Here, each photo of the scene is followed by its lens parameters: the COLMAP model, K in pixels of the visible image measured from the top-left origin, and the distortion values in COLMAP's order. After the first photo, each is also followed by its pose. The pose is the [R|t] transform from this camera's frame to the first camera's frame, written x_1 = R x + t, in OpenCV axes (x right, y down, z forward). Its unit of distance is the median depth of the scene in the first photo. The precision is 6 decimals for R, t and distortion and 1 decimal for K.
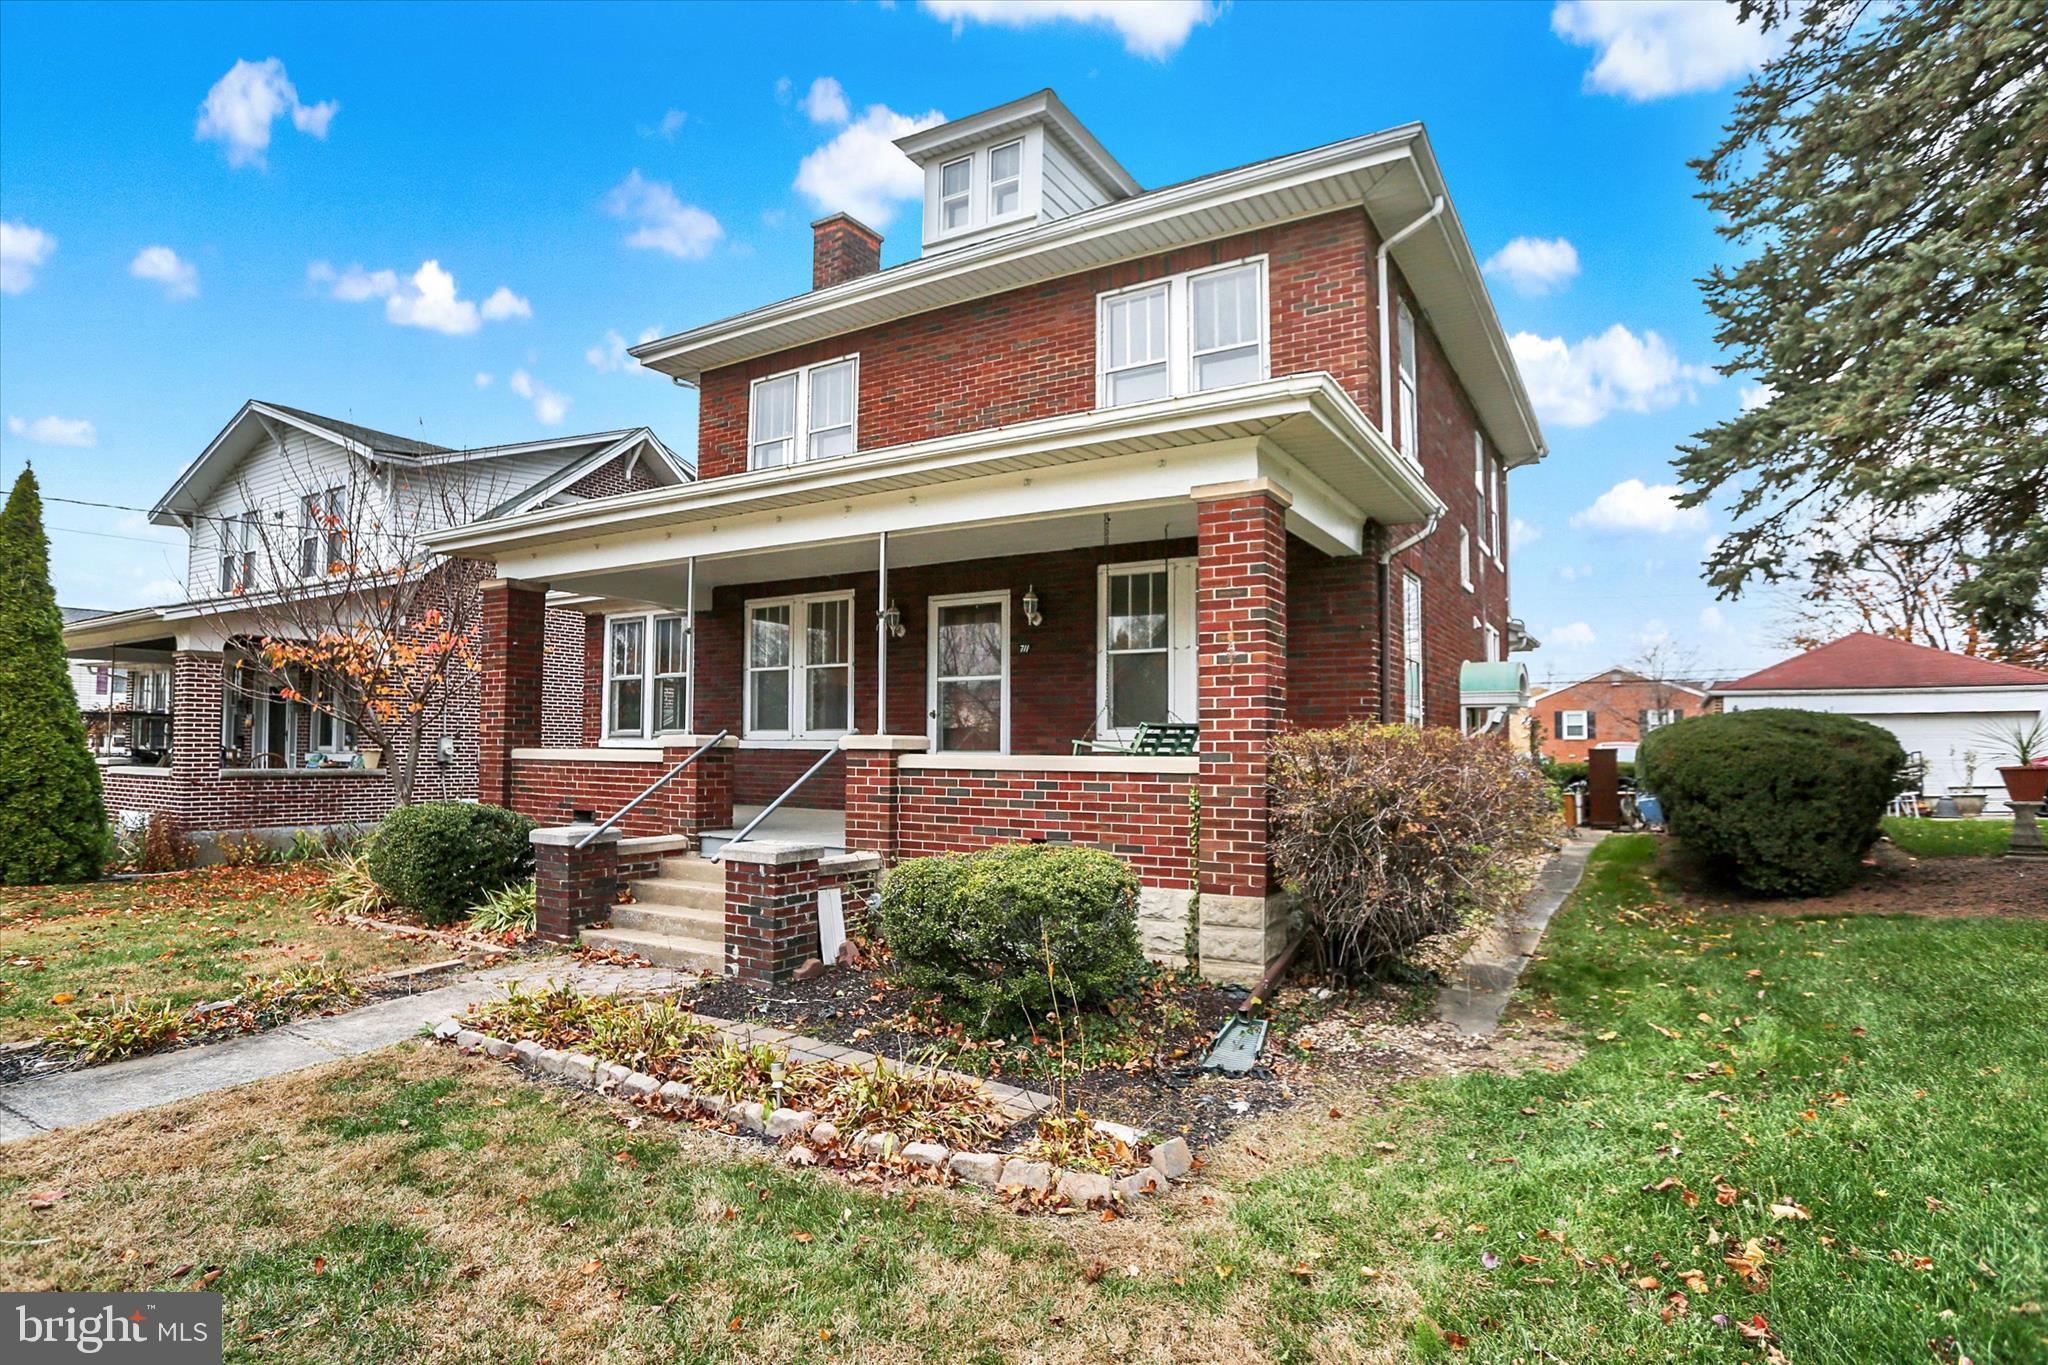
lens RADIAL K [[1046.1, 0, 1015.8], [0, 1046.1, 651.7], [0, 0, 1]] dist [-0.057534, 0.032136]
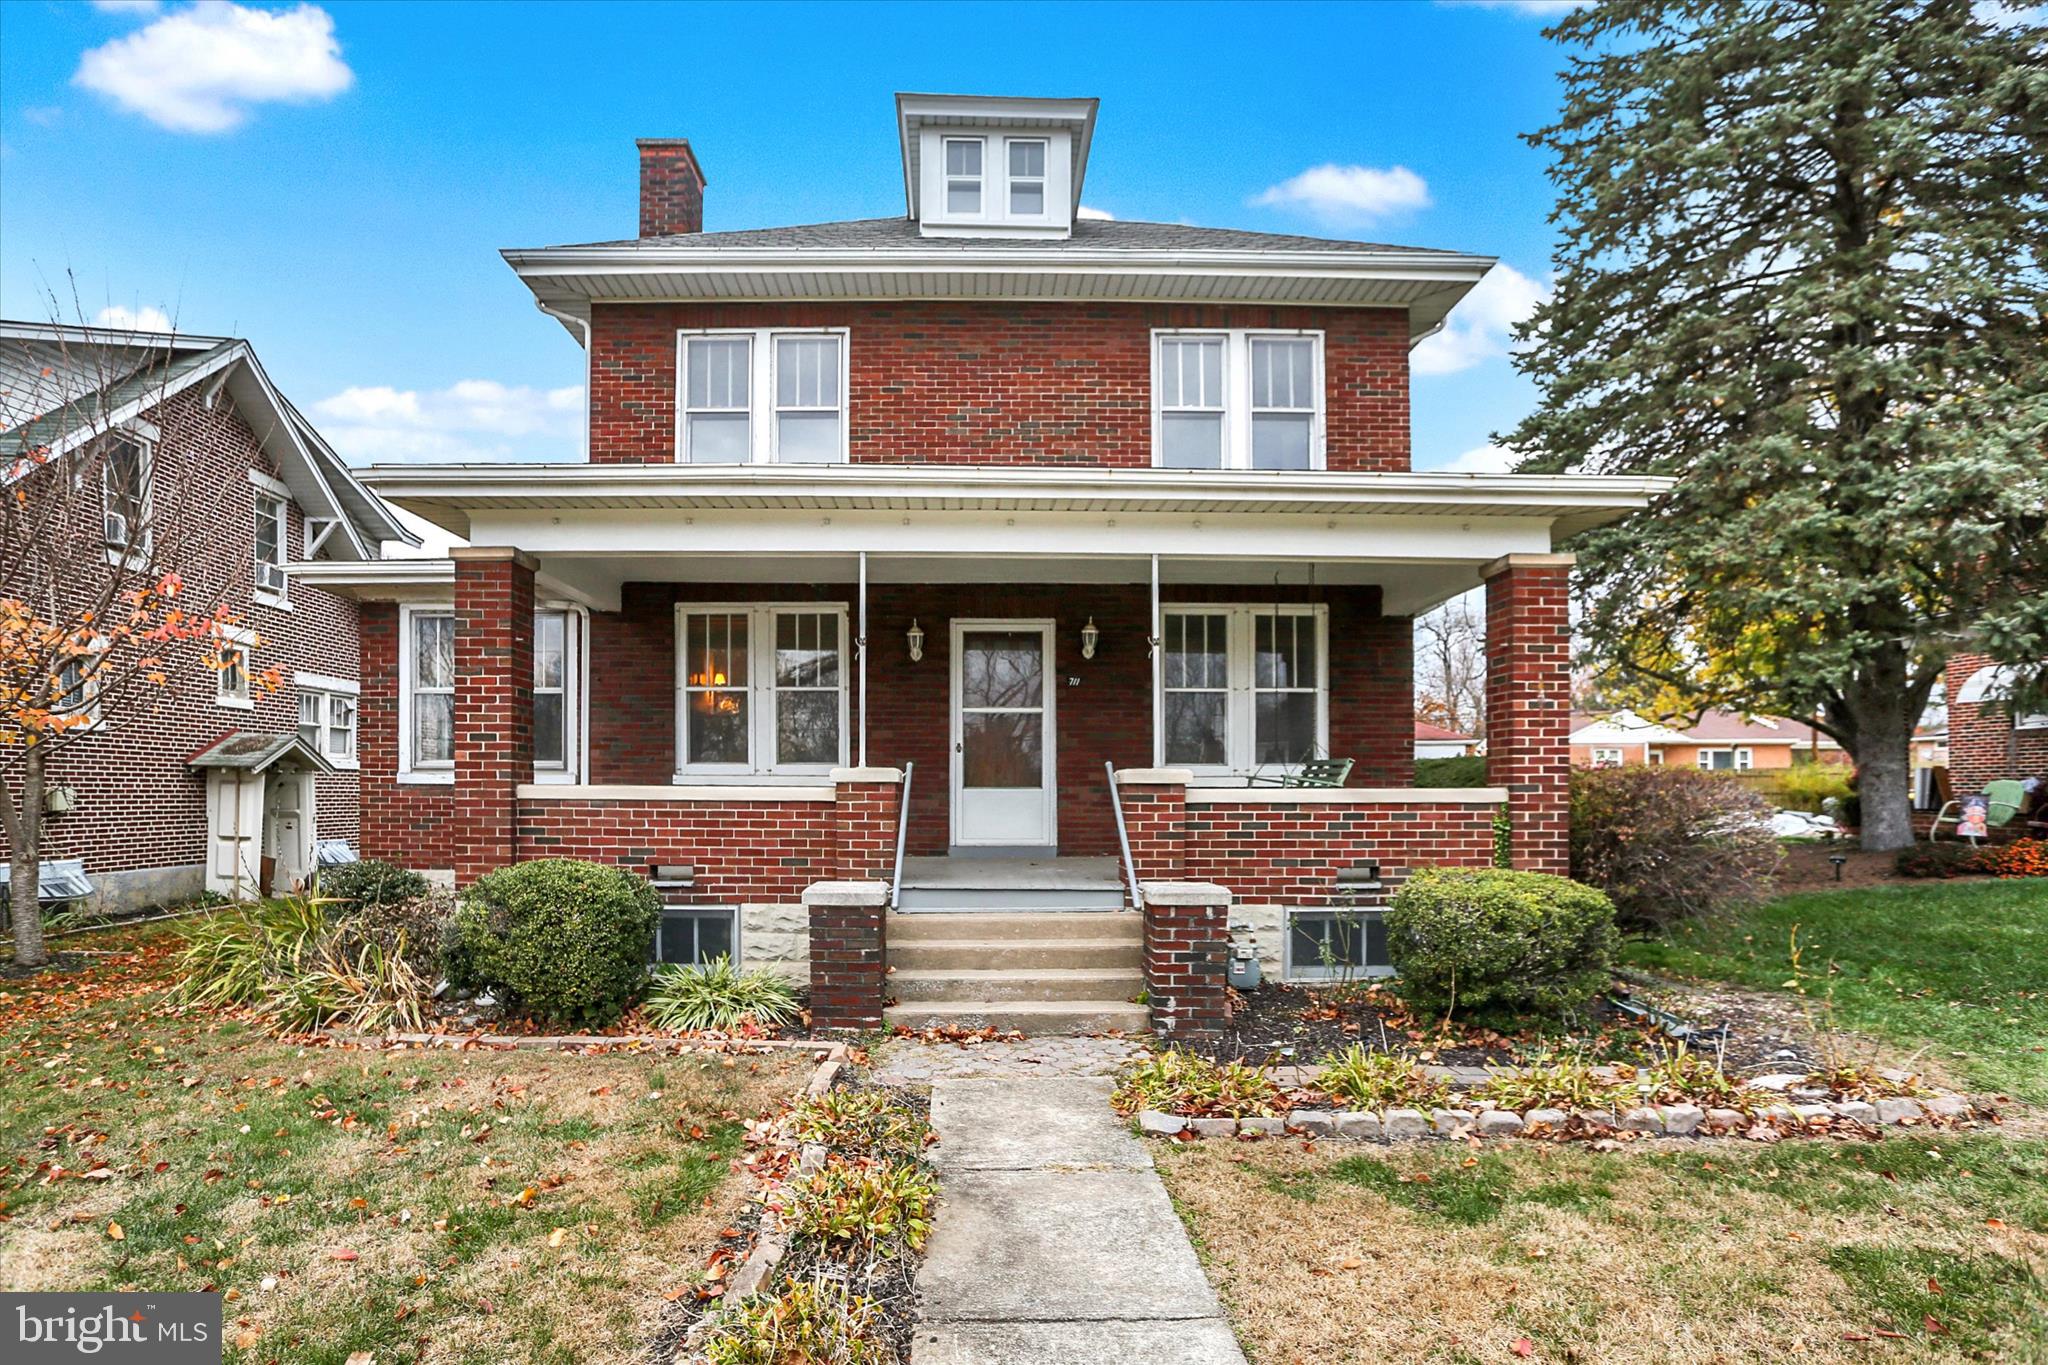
lens RADIAL K [[1060.9, 0, 989.7], [0, 1060.9, 769.4], [0, 0, 1]] dist [-0.061170, -0.000390]
pose [[0.848884, 0.005313, 0.528553, -0.601607], [-0.044561, 0.997109, 0.061545, 0.022249], [-0.526698, -0.075798, 0.846667, 0.209909]]
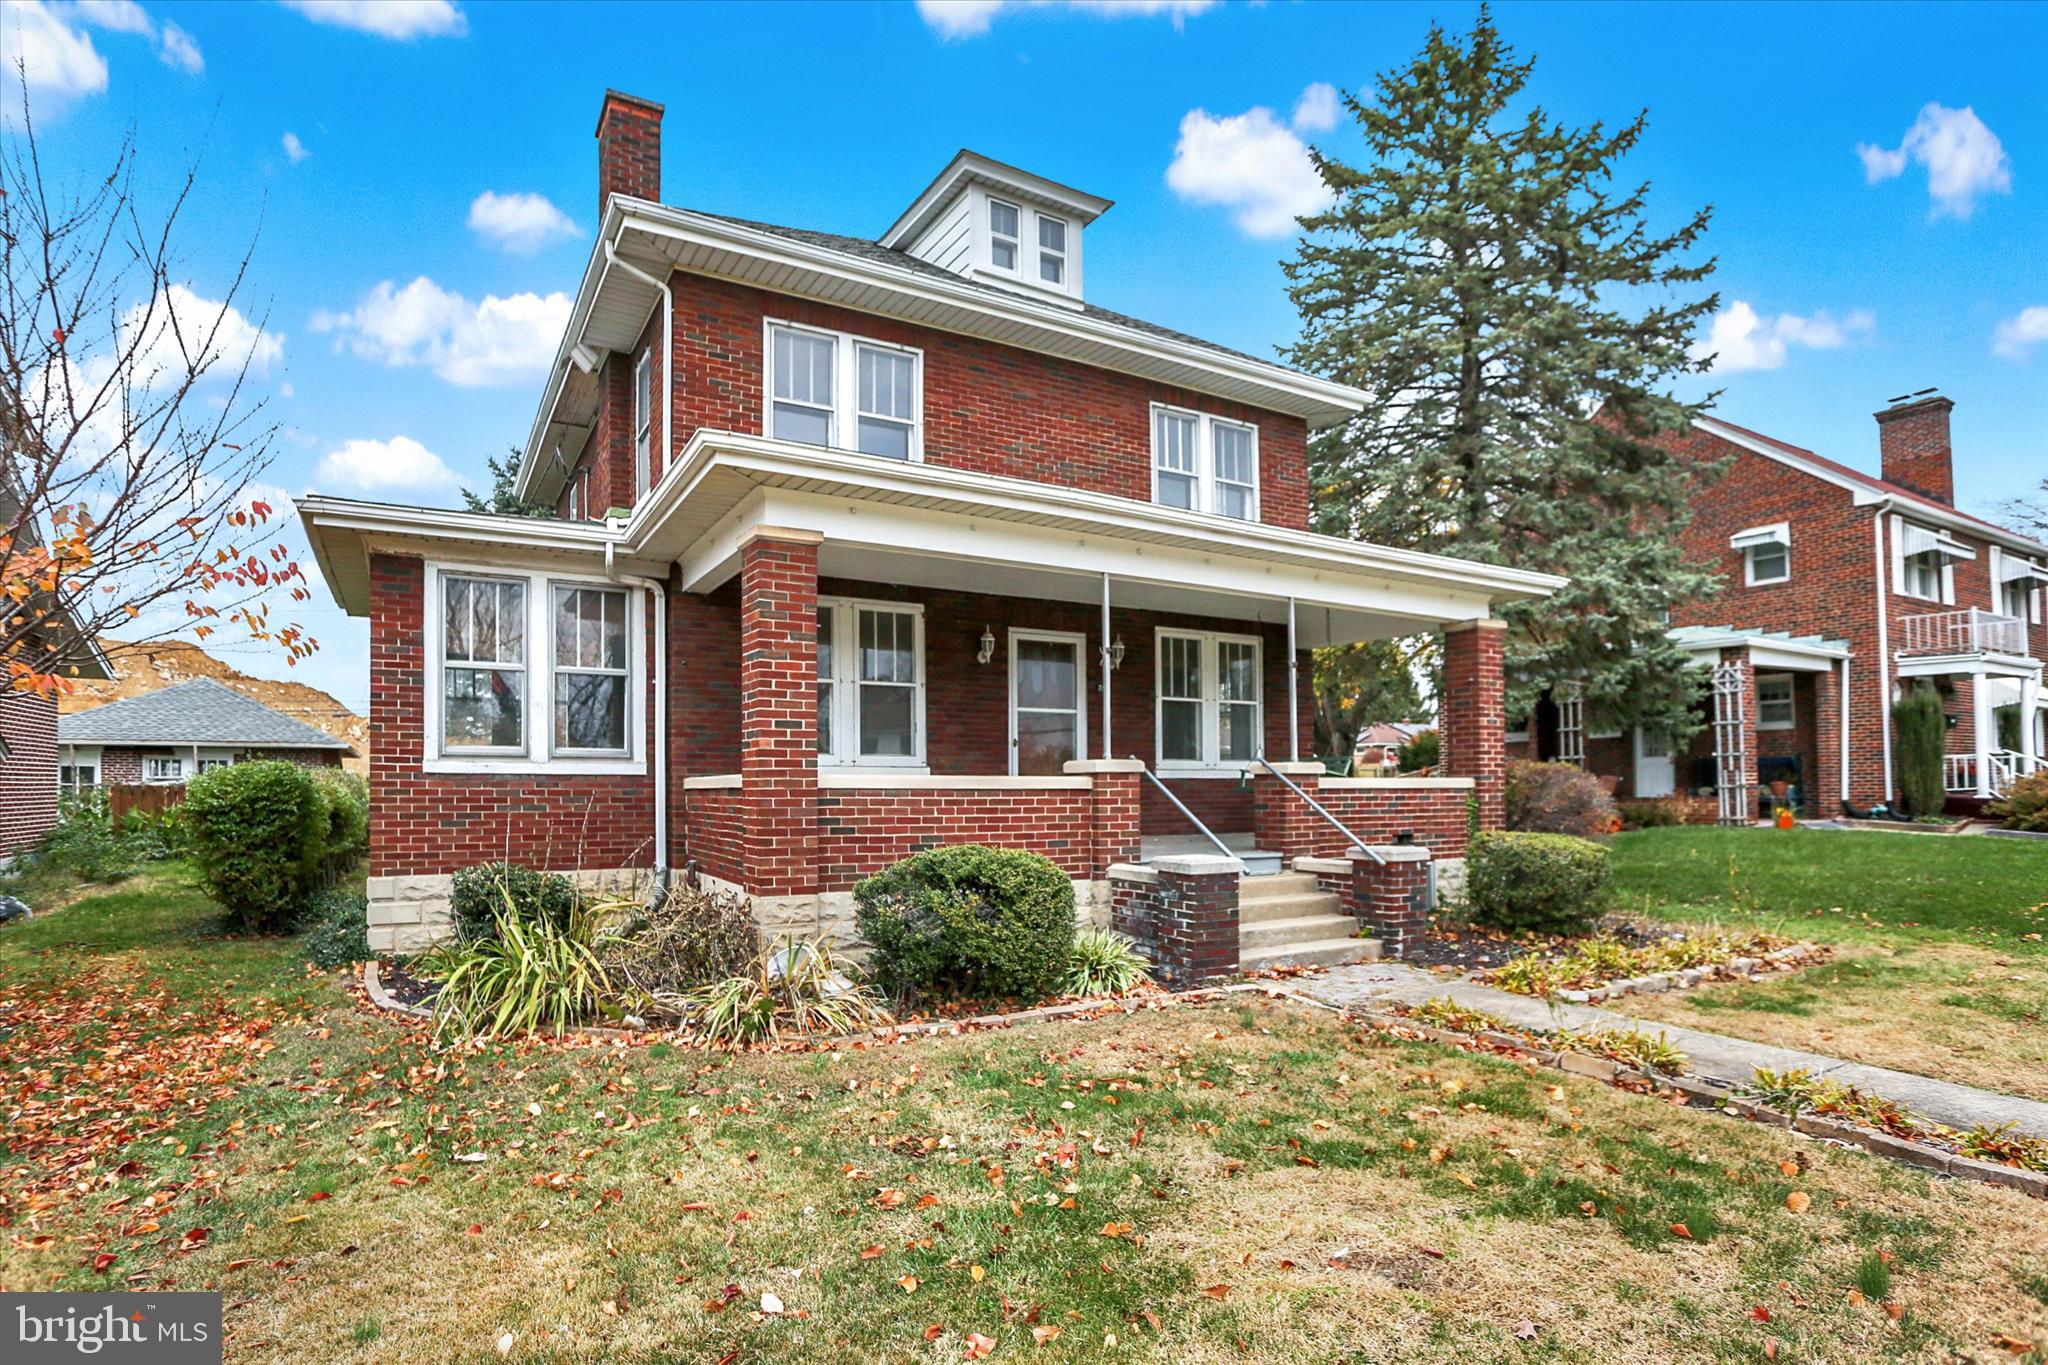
lens RADIAL K [[1043.0, 0, 994.6], [0, 1043.0, 713.9], [0, 0, 1]] dist [-0.059074, 0.000222]
pose [[0.480768, 0.053179, 0.875234, -1.081583], [-0.075718, 0.996949, -0.018982, 0.057771], [-0.873572, -0.057145, 0.483328, 0.572407]]
